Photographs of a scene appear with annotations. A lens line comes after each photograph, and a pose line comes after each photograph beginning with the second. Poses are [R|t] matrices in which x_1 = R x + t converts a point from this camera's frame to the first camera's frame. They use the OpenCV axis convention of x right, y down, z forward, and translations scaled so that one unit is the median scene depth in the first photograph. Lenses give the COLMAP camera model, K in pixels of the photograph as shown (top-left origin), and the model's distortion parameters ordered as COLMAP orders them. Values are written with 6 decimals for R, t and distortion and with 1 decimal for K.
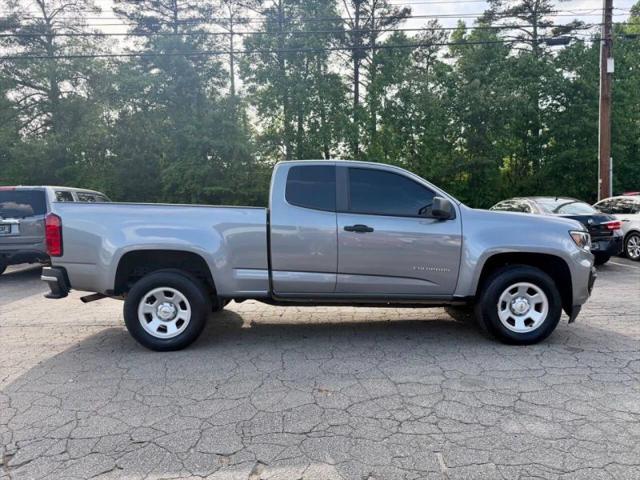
lens RADIAL K [[458.1, 0, 317.3], [0, 458.1, 239.4], [0, 0, 1]] dist [0.007731, -0.007648]
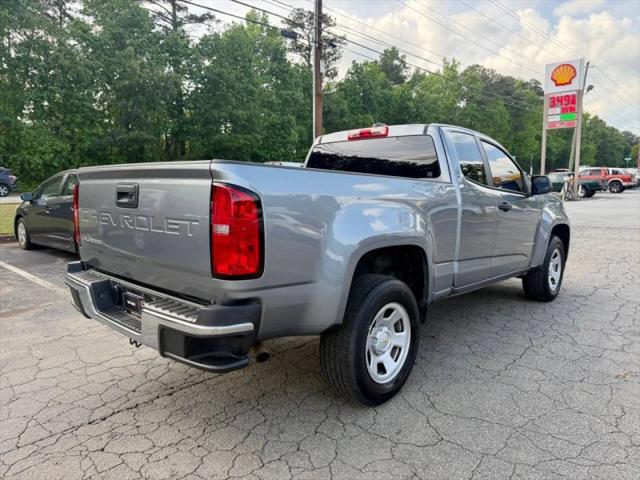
lens RADIAL K [[457.2, 0, 320.0], [0, 457.2, 240.0], [0, 0, 1]] dist [0.010809, -0.007681]
pose [[0.681253, -0.069744, 0.728718, -0.853262], [0.033710, 0.997384, 0.063943, -0.029046], [-0.731272, -0.018997, 0.681822, 0.627049]]
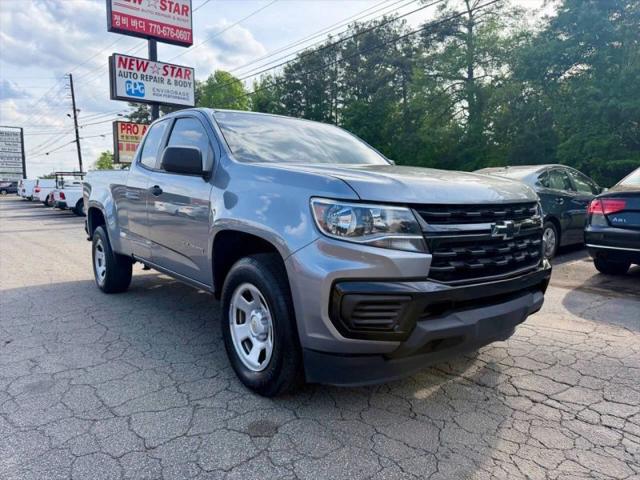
lens RADIAL K [[458.1, 0, 317.3], [0, 458.1, 239.4], [0, 0, 1]] dist [0.007731, -0.007648]
pose [[0.596014, 0.082278, -0.798748, 0.949423], [-0.050638, 0.996608, 0.064874, -0.002765], [0.801376, 0.001782, 0.598158, 0.723187]]
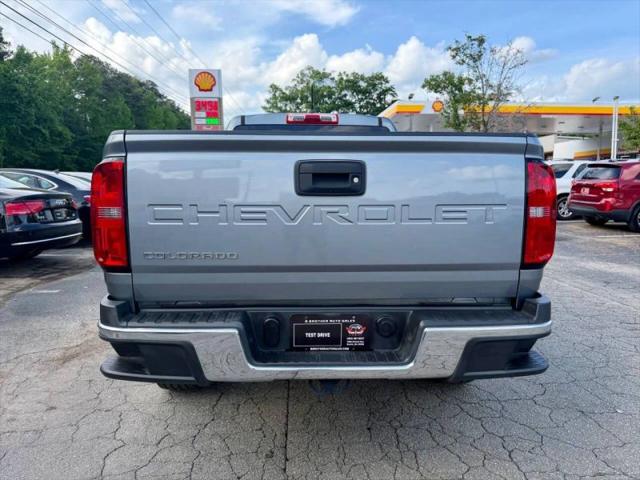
lens RADIAL K [[458.5, 0, 316.8], [0, 458.5, 243.6], [0, 0, 1]] dist [0.006139, -0.008613]
pose [[-0.037654, -0.110842, 0.993125, -0.989408], [0.061497, 0.991689, 0.113013, -0.044677], [-0.997397, 0.065330, -0.030524, 1.223679]]
